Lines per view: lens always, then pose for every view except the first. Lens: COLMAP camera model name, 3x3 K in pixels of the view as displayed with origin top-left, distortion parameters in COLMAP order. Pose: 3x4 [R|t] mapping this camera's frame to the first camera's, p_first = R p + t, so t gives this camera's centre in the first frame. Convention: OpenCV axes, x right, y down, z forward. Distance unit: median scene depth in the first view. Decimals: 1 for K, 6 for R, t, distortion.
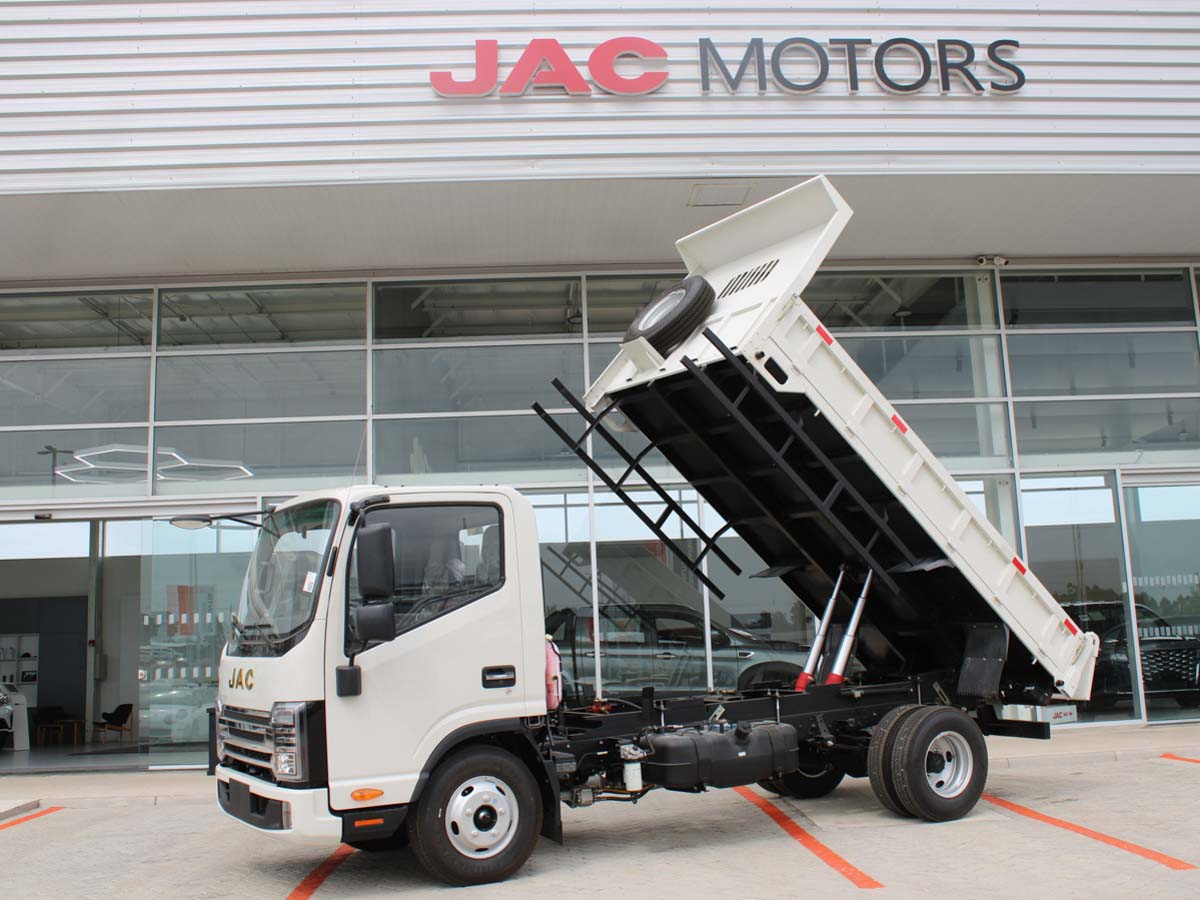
lens RADIAL K [[1158.2, 0, 600.0], [0, 1158.2, 450.0], [0, 0, 1]] dist [-0.092552, 0.001776]
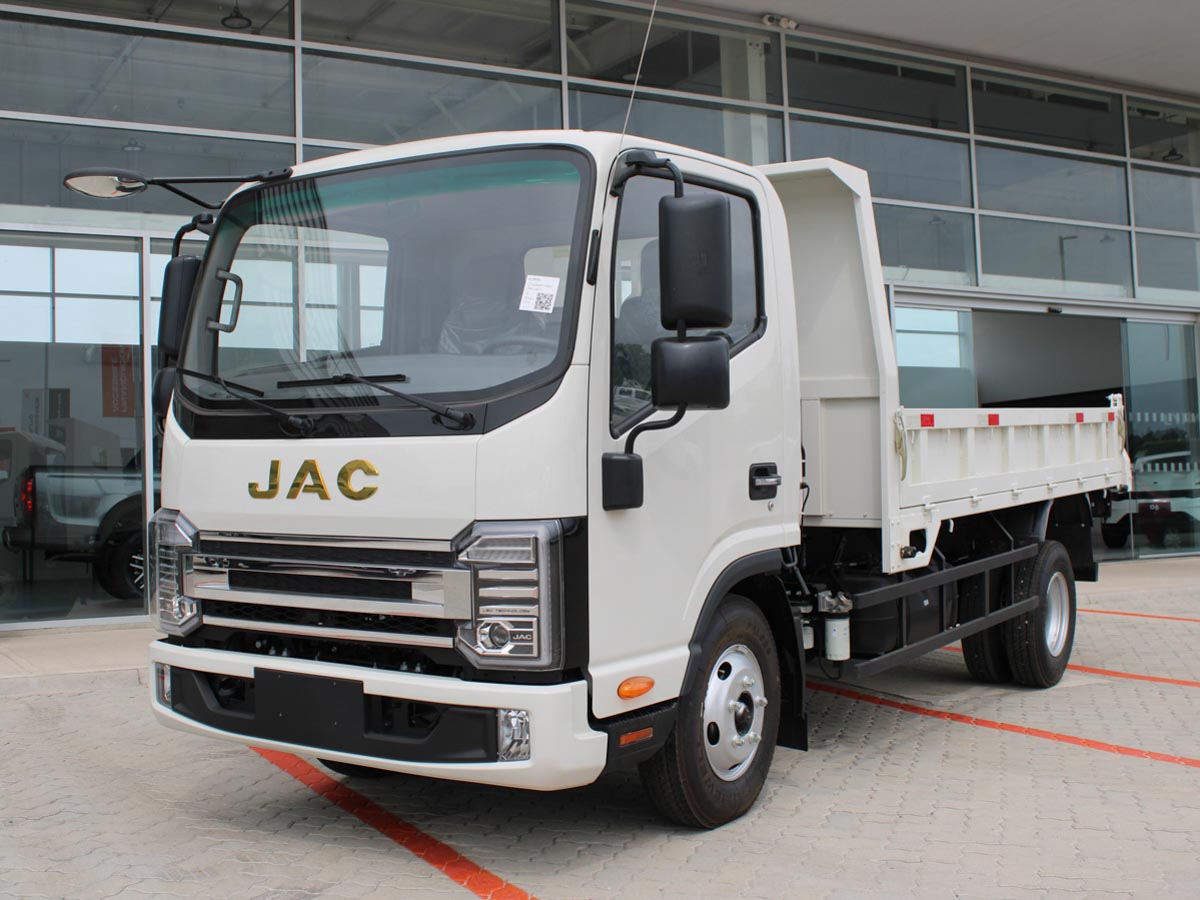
lens RADIAL K [[1333.9, 0, 600.0], [0, 1333.9, 450.0], [0, 0, 1]] dist [-0.092364, 0.021781]
pose [[0.905895, 0.030193, 0.422426, -0.466657], [-0.088183, 0.989040, 0.118418, 0.108376], [-0.414221, -0.144525, 0.898629, 0.425414]]
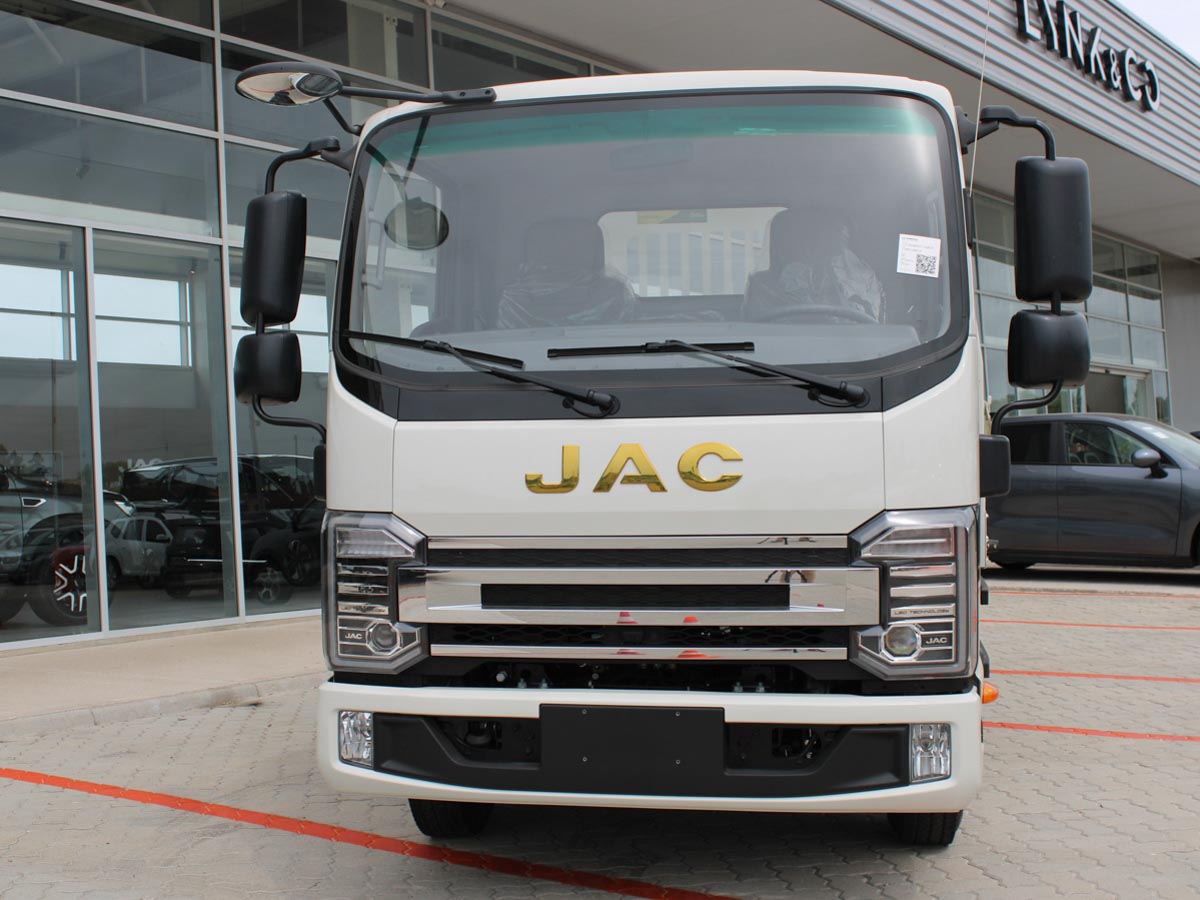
lens RADIAL K [[1419.7, 0, 600.0], [0, 1419.7, 450.0], [0, 0, 1]] dist [-0.098622, -0.001254]
pose [[0.680460, 0.033720, 0.732009, -0.733910], [-0.120510, 0.990489, 0.066396, 0.166333], [-0.722808, -0.133394, 0.678052, 0.679446]]
